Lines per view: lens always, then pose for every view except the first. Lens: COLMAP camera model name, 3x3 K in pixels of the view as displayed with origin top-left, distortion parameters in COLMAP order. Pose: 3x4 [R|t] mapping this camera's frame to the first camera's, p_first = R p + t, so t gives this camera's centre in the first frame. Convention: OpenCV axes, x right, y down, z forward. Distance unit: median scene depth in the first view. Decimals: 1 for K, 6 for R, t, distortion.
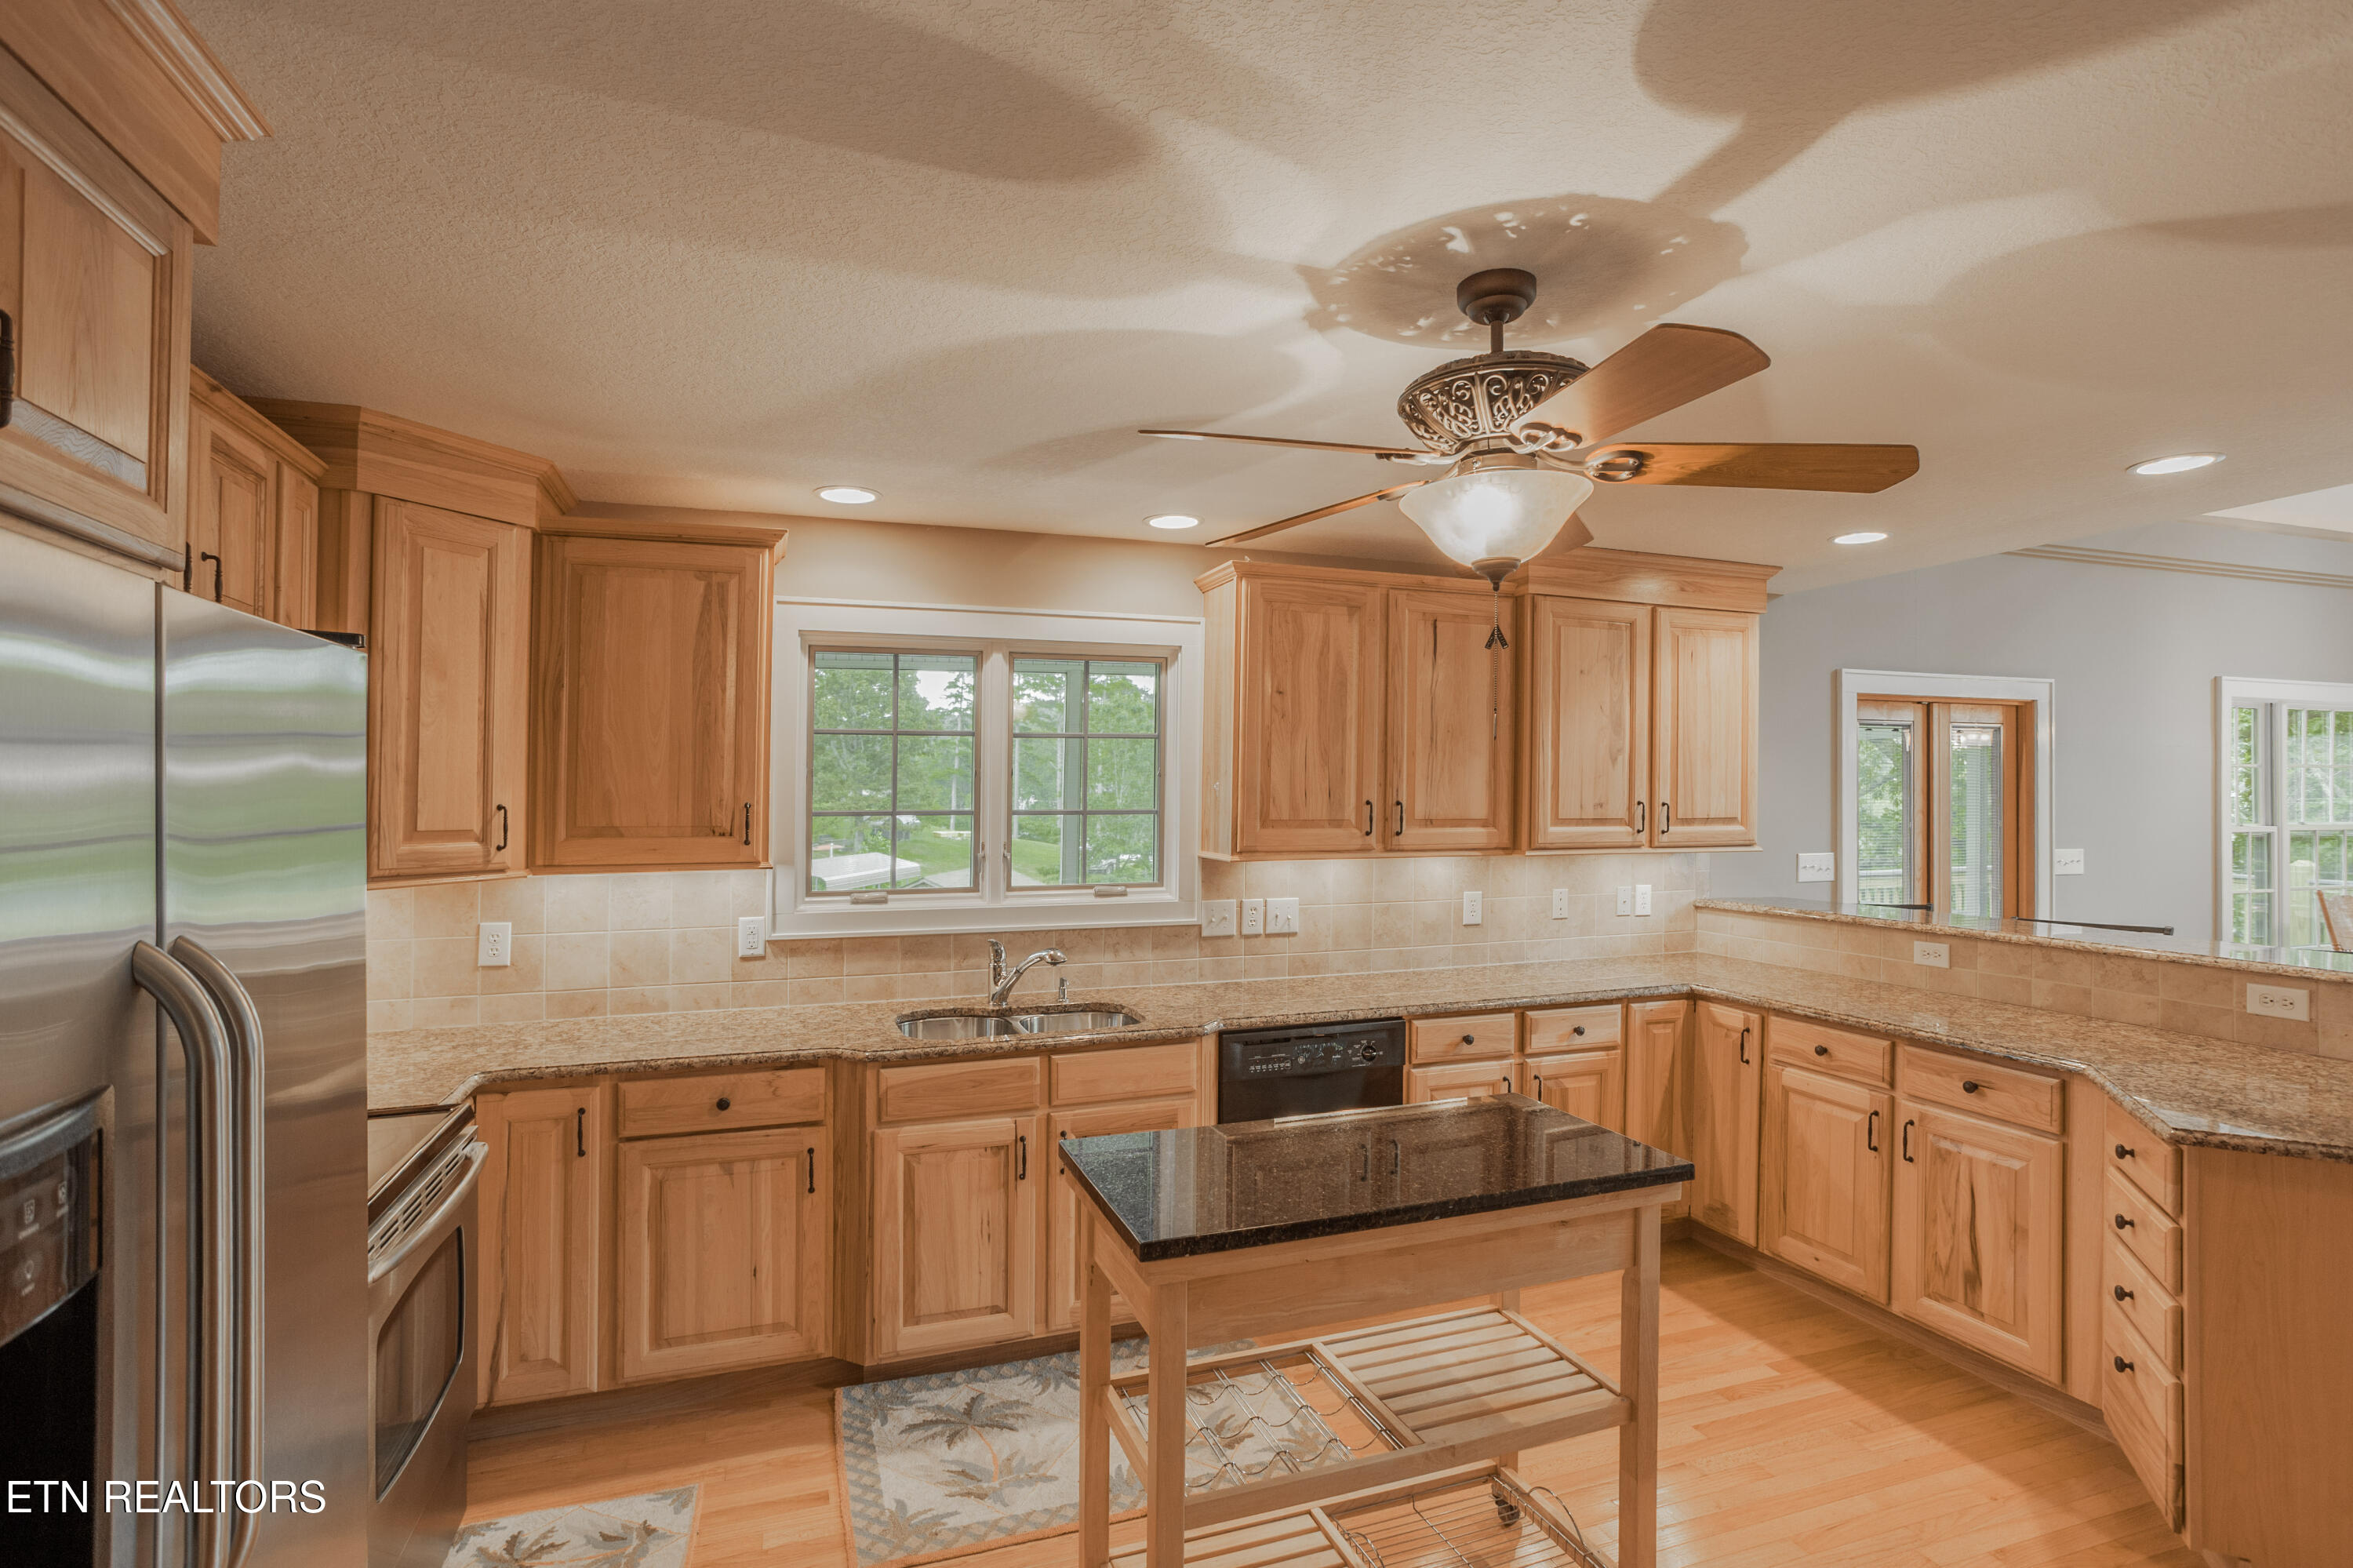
lens RADIAL K [[1135.0, 0, 1176.1], [0, 1135.0, 775.1], [0, 0, 1]] dist [-0.023122, 0.015764]
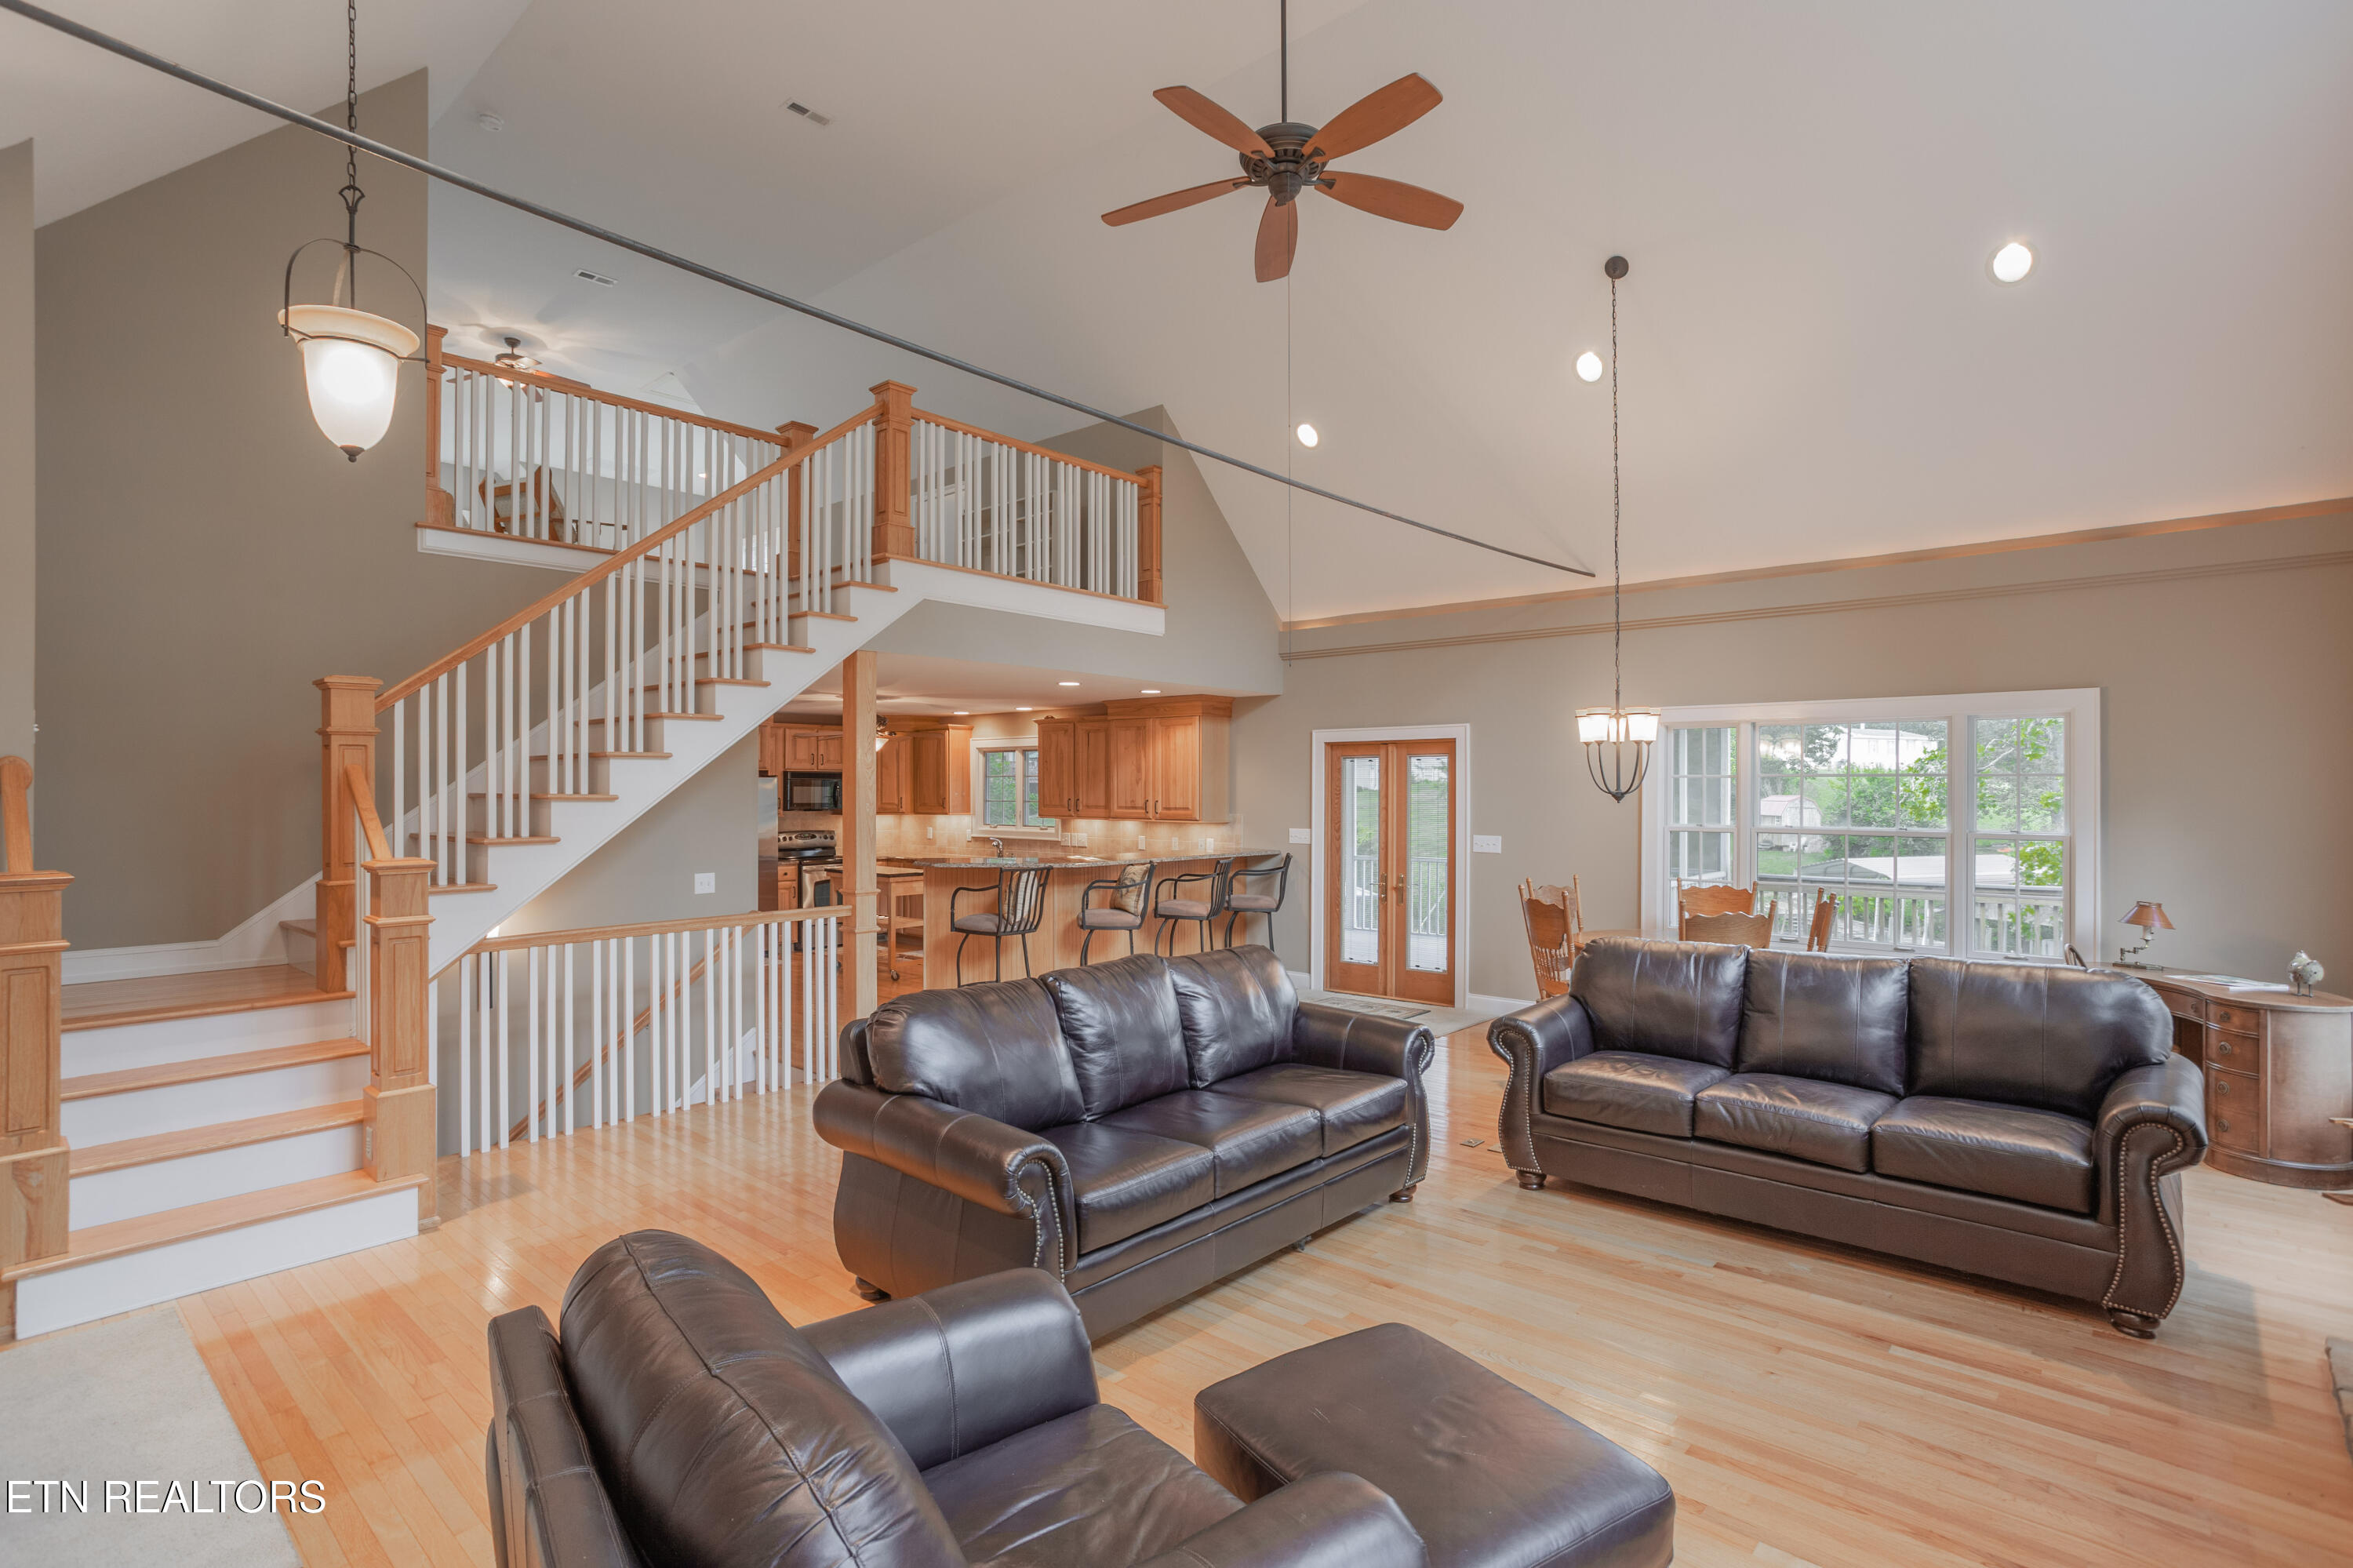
lens RADIAL K [[1135.0, 0, 1159.2], [0, 1135.0, 789.2], [0, 0, 1]] dist [-0.023122, 0.015764]
pose [[0.475025, 0.000871, -0.879972, 2.707789], [0.014061, 0.999864, 0.008579, -0.021301], [0.879860, -0.016448, 0.474948, -0.146262]]
